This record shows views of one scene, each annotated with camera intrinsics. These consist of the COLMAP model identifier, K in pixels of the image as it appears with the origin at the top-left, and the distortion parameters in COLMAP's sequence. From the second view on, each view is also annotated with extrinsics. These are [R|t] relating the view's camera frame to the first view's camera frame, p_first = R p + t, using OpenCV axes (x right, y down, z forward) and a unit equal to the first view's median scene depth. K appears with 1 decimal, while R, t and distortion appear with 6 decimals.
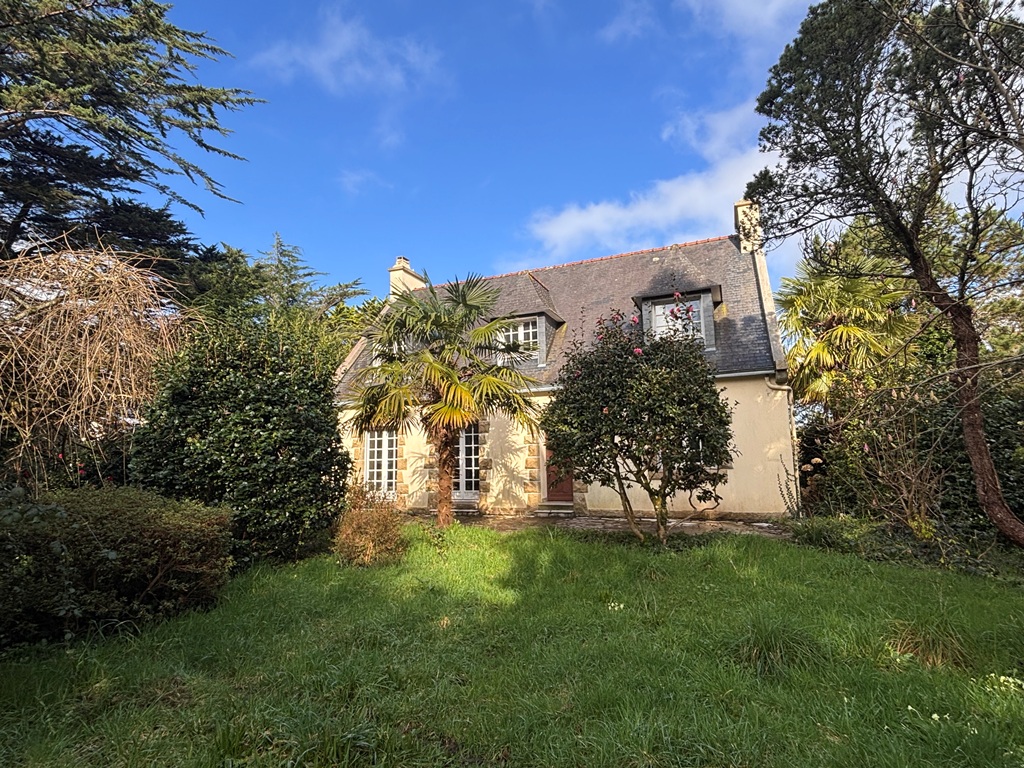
lens RADIAL K [[536.4, 0, 512.7], [0, 536.4, 384.1], [0, 0, 1]] dist [0.000655, 0.000014]
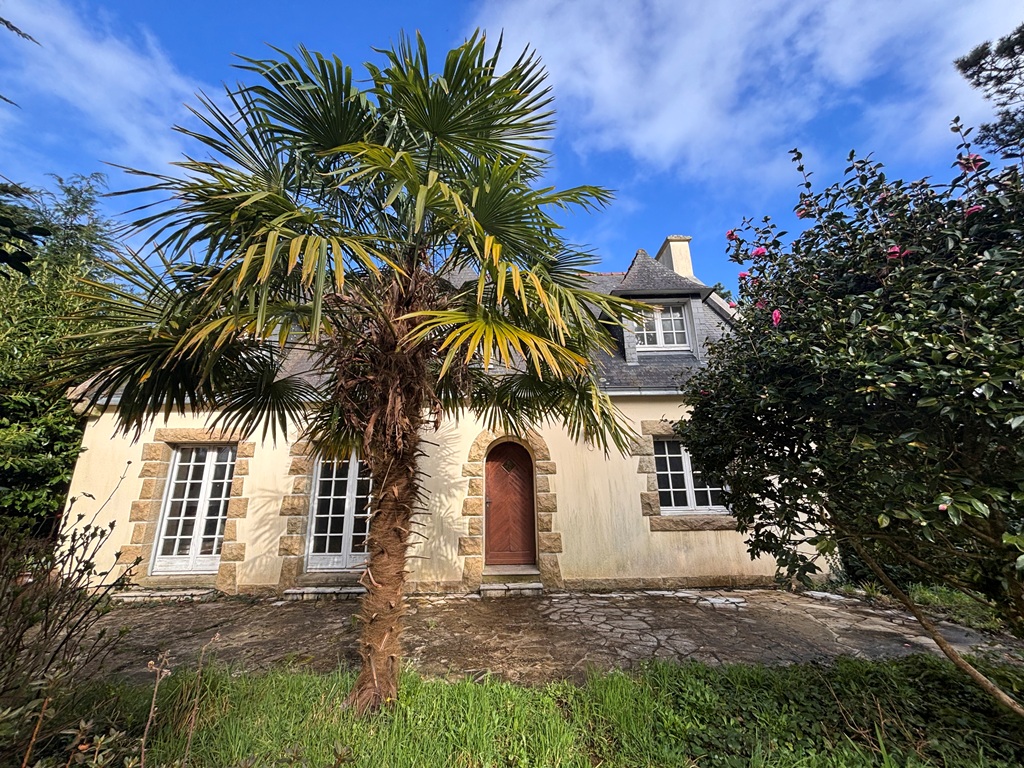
lens RADIAL K [[414.0, 0, 509.5], [0, 414.0, 383.2], [0, 0, 1]] dist [-0.013106, -0.000092]
pose [[0.920850, 0.109229, 0.374305, -0.119056], [-0.058812, 0.987887, -0.143597, 0.063110], [-0.385456, 0.110218, 0.916120, 0.469542]]
